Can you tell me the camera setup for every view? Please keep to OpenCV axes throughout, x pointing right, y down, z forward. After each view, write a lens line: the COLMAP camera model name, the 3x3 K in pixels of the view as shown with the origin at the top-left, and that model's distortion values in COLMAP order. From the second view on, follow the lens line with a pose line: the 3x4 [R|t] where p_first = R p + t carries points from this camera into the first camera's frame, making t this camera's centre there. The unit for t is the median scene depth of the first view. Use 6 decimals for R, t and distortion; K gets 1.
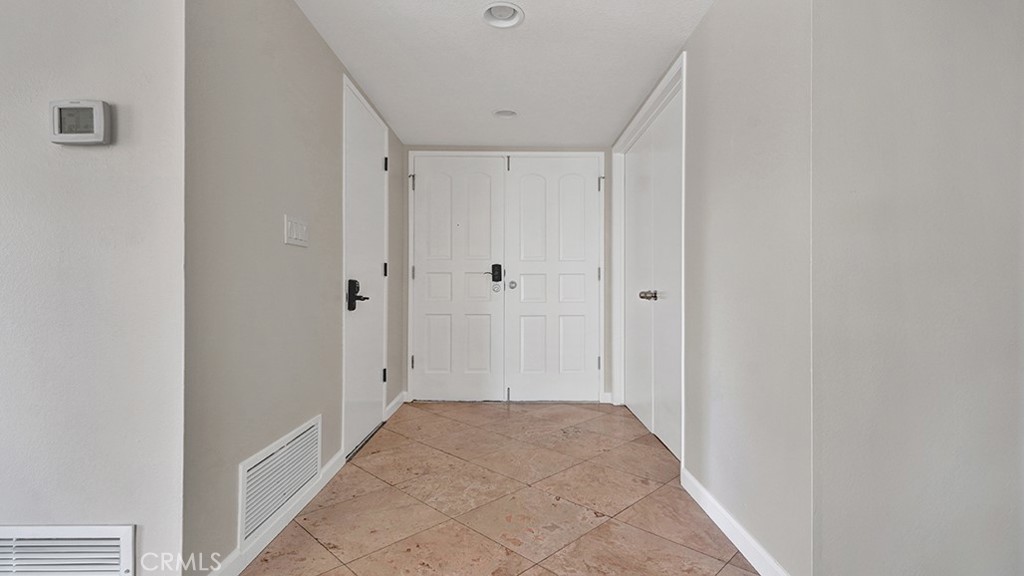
lens RADIAL K [[484.6, 0, 513.3], [0, 484.6, 280.8], [0, 0, 1]] dist [-0.029128, 0.011476]
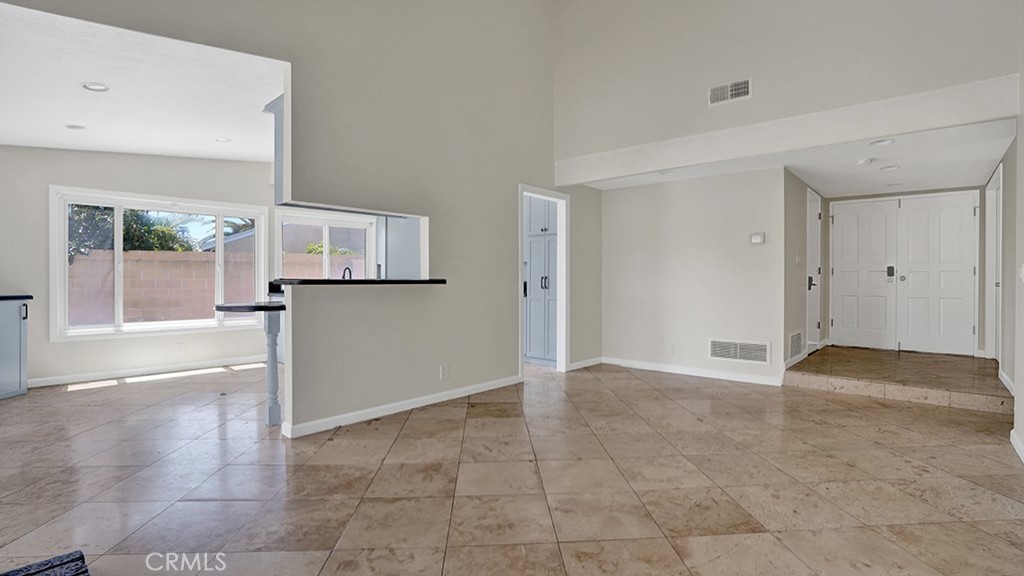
lens RADIAL K [[450.7, 0, 533.4], [0, 450.7, 289.0], [0, 0, 1]] dist [-0.059161, 0.017247]
pose [[0.743307, 0.009272, -0.668886, 0.055096], [0.009792, 0.999646, 0.024738, -0.004697], [0.668878, -0.024937, 0.742954, -0.934713]]
